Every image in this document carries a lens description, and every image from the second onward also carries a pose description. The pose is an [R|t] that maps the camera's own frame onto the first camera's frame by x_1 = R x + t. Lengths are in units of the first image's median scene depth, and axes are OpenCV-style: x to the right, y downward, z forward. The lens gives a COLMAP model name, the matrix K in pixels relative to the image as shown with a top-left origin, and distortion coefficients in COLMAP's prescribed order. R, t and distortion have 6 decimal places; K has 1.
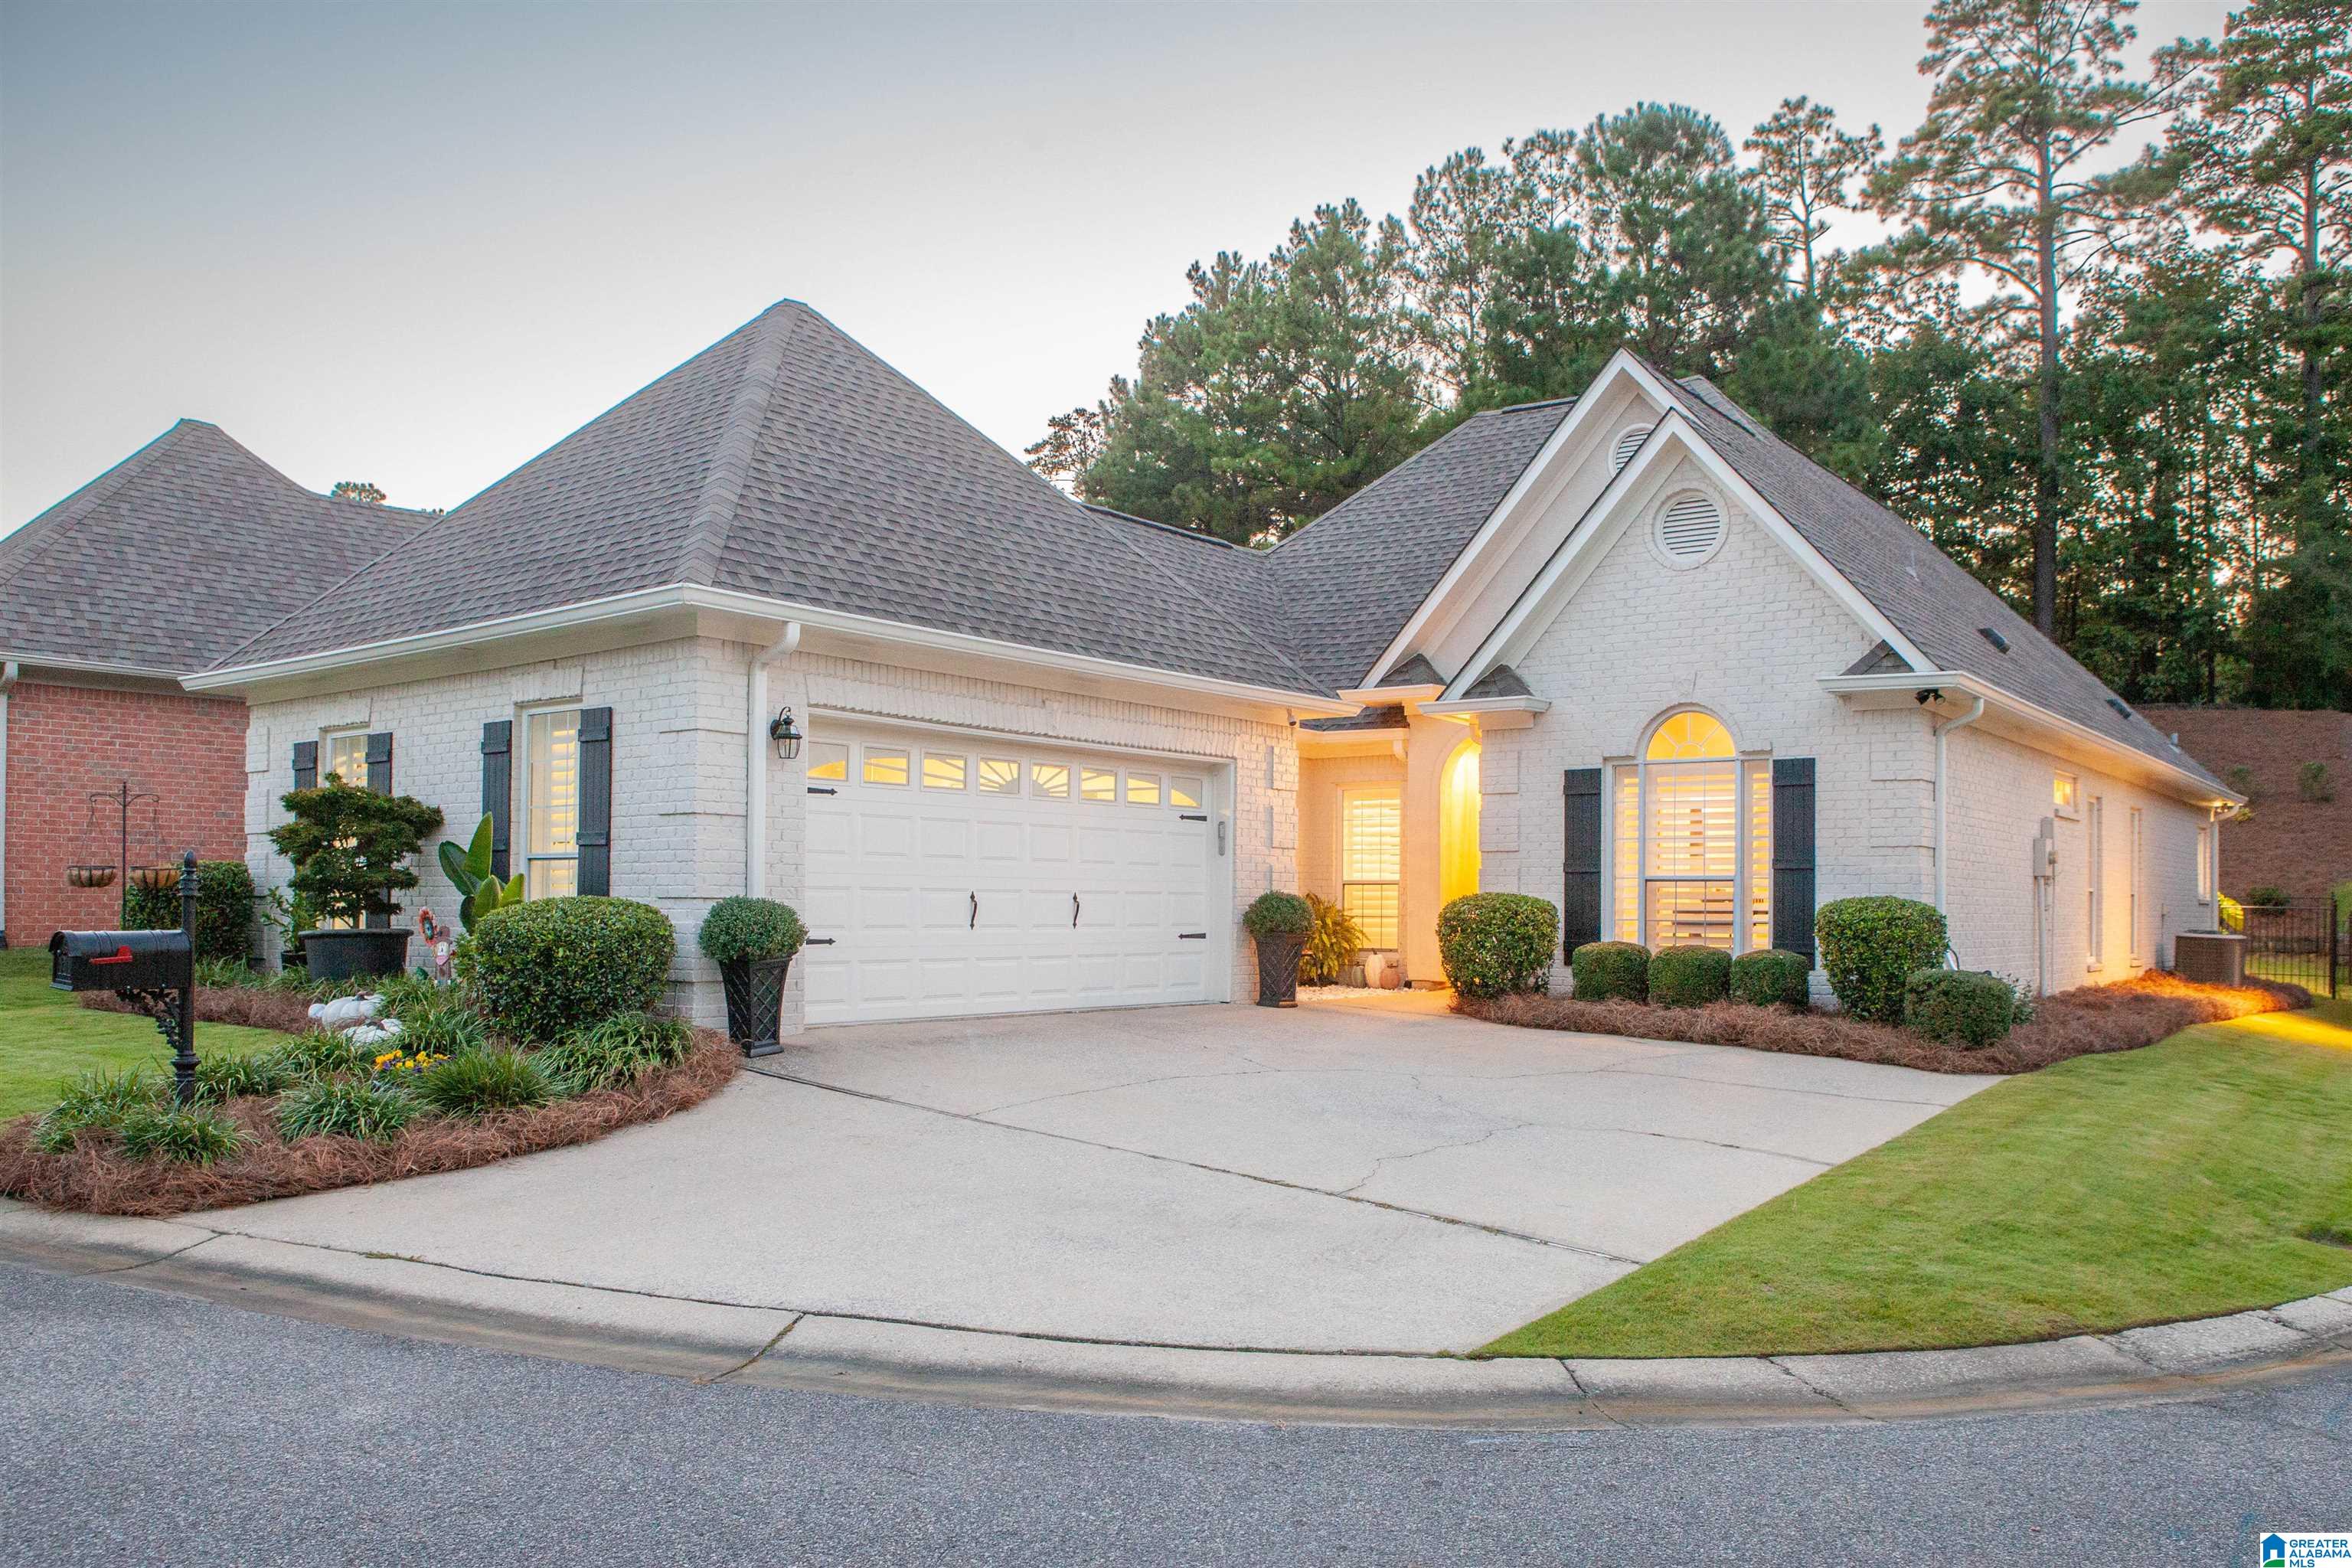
lens RADIAL K [[1656.3, 0, 1184.7], [0, 1656.3, 885.2], [0, 0, 1]] dist [-0.098449, 0.060772]
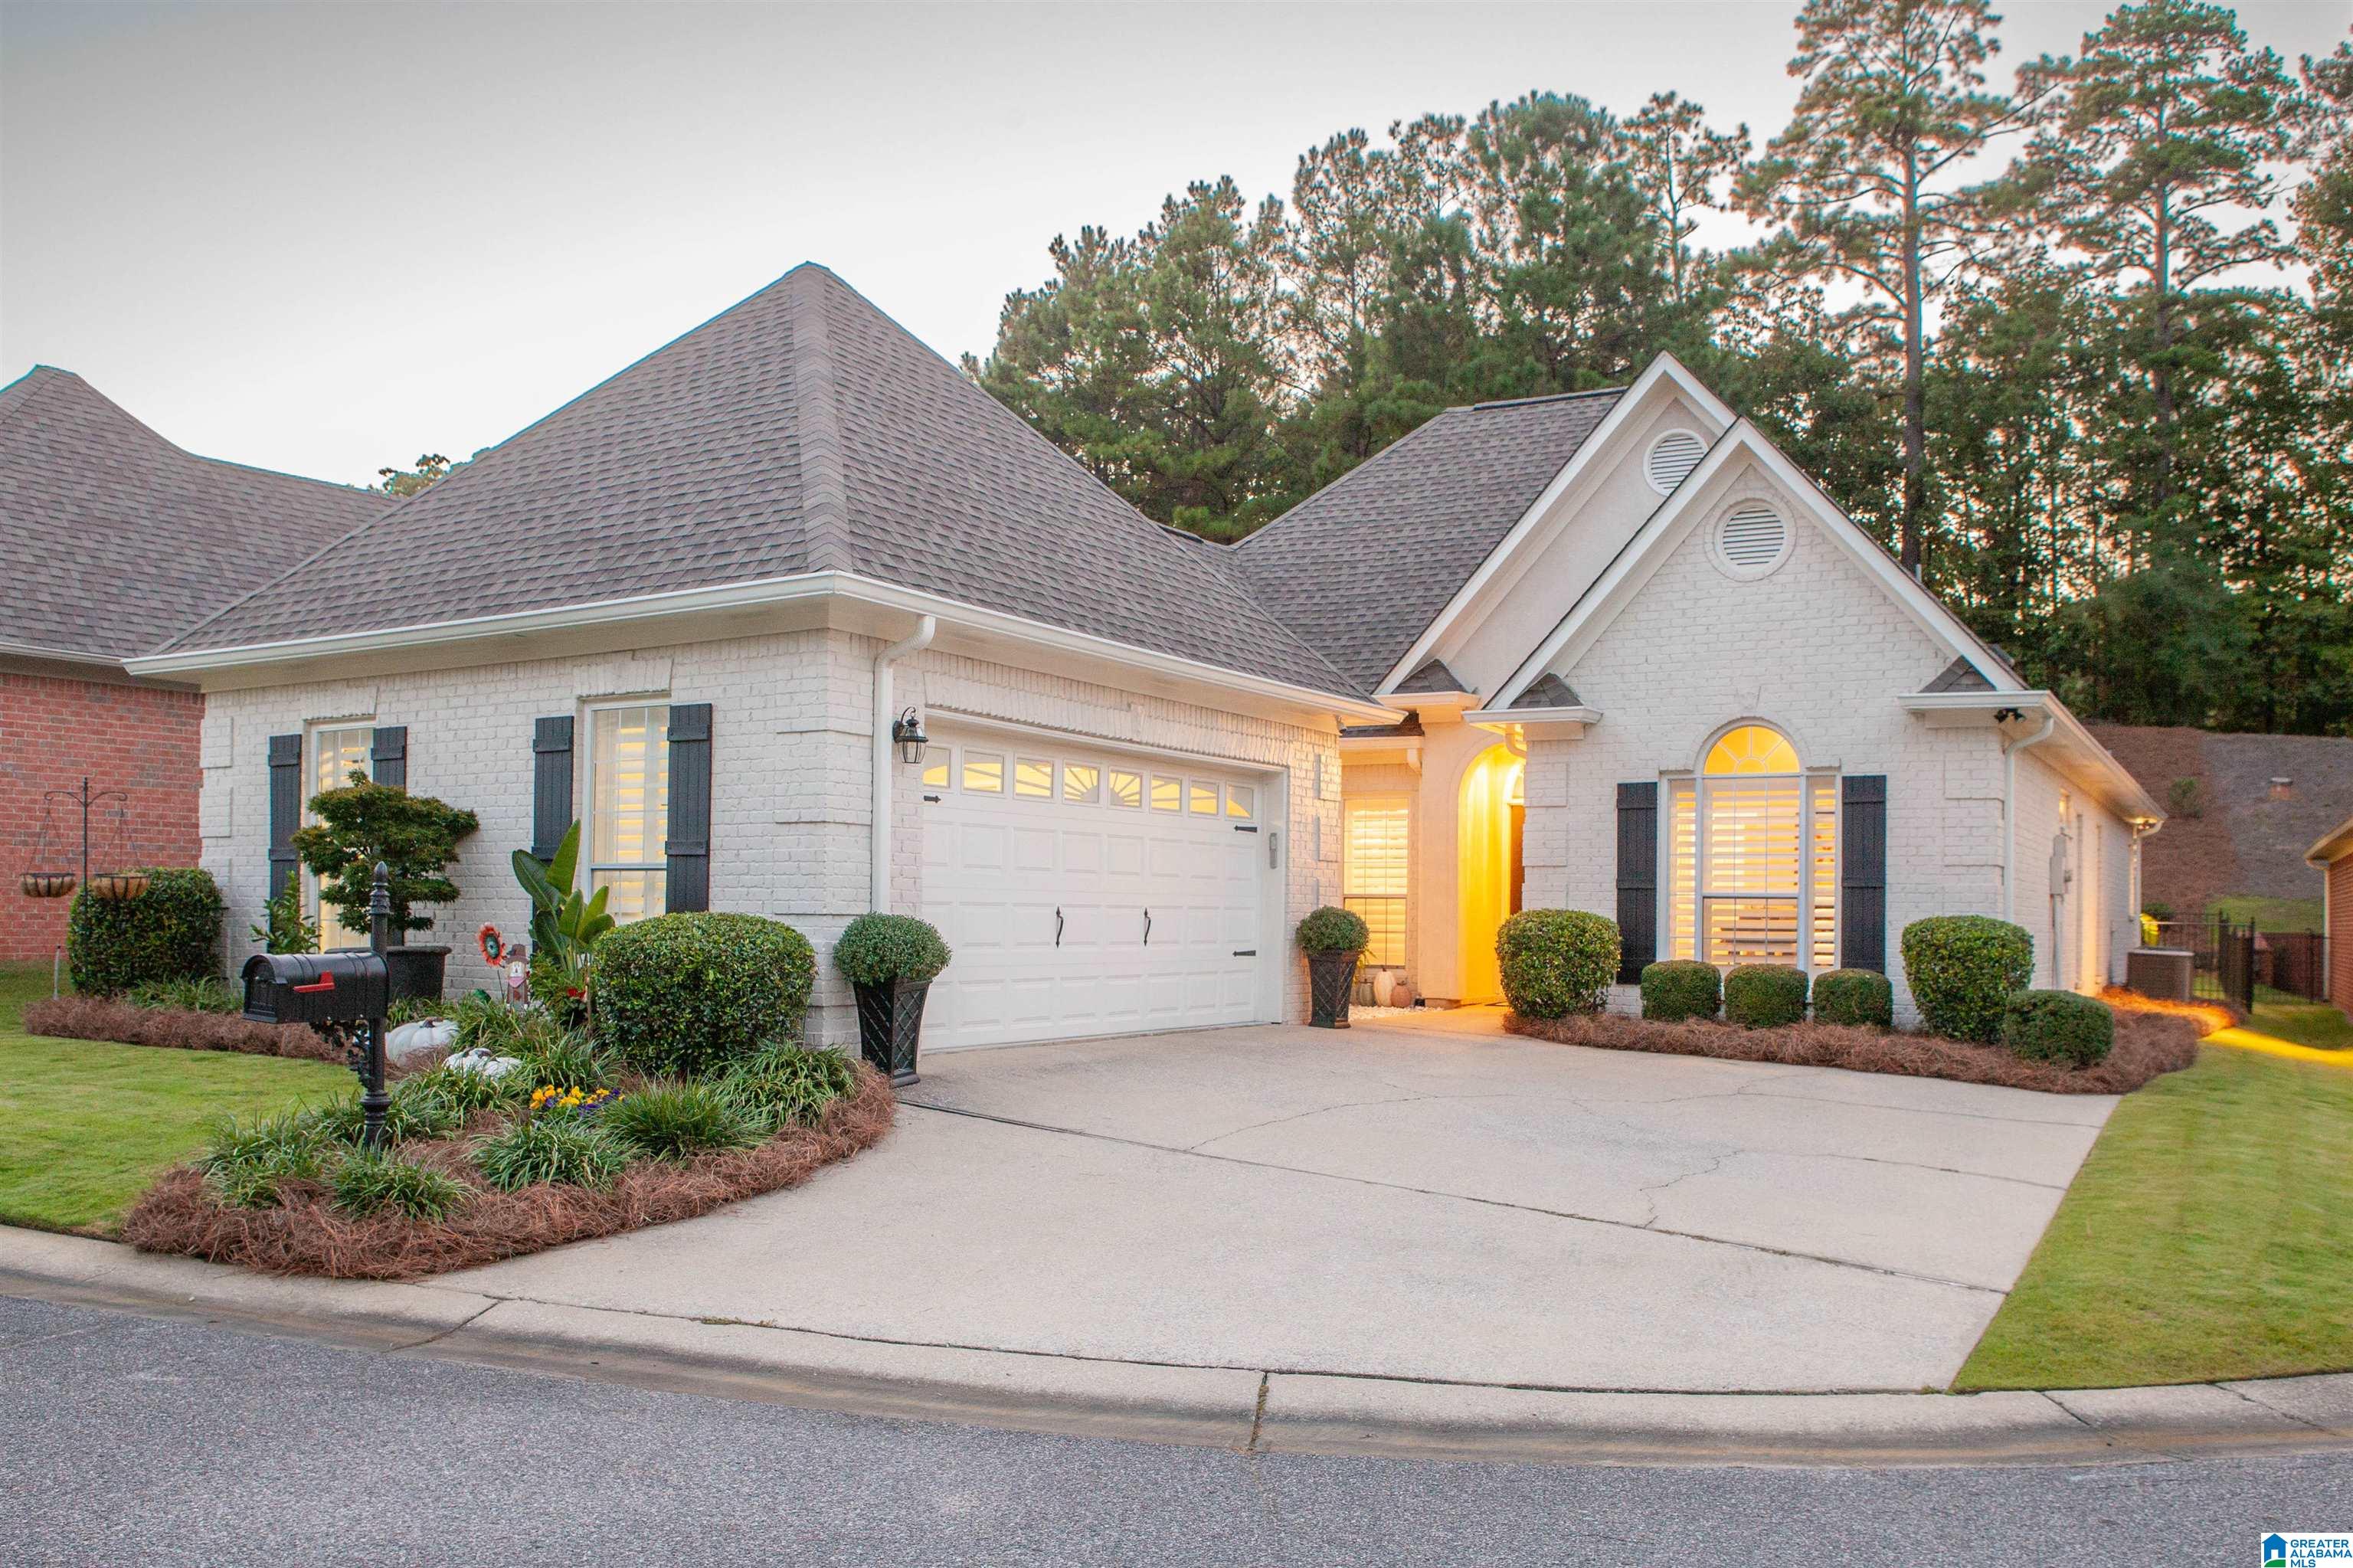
lens RADIAL K [[1741.4, 0, 1179.5], [0, 1741.4, 902.1], [0, 0, 1]] dist [-0.104560, 0.073728]
pose [[0.994241, 0.004897, 0.107053, -0.129700], [-0.005470, 0.999972, 0.005063, -0.003241], [-0.107025, -0.005619, 0.994240, 0.010757]]
